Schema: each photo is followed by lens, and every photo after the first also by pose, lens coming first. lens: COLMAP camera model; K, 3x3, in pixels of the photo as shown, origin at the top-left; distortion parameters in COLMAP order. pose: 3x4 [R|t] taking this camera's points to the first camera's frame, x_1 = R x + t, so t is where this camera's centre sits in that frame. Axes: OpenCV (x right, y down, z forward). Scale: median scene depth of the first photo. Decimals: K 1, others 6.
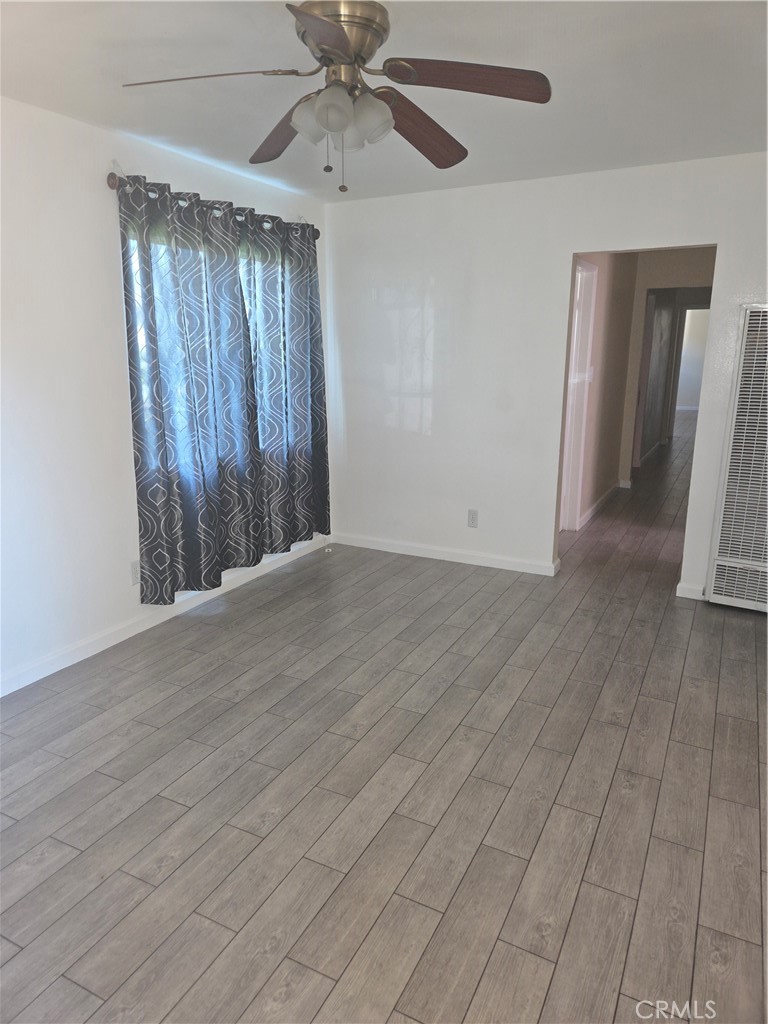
lens RADIAL K [[688.7, 0, 382.5], [0, 688.7, 511.6], [0, 0, 1]] dist [0.063460, -0.048372]
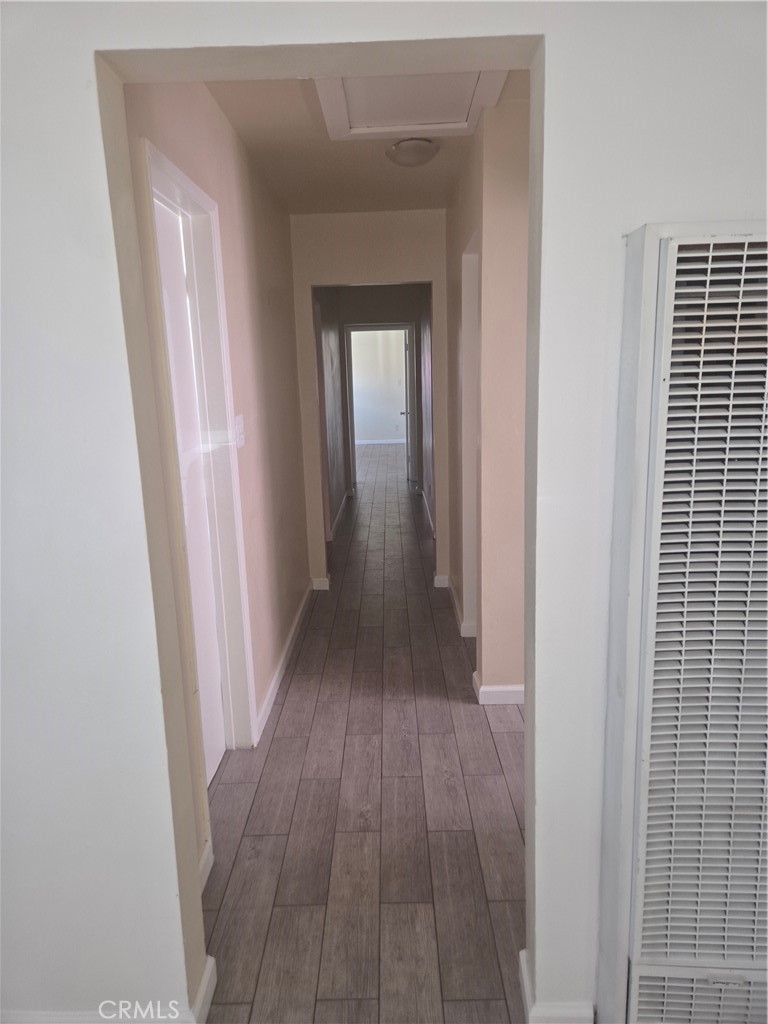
lens RADIAL K [[688.7, 0, 383.4], [0, 688.7, 514.7], [0, 0, 1]] dist [0.063460, -0.048372]
pose [[0.892749, -0.118089, 0.434804, 0.368279], [0.135518, 0.990732, -0.009175, -0.258886], [-0.429691, 0.067114, 0.900478, 1.113622]]
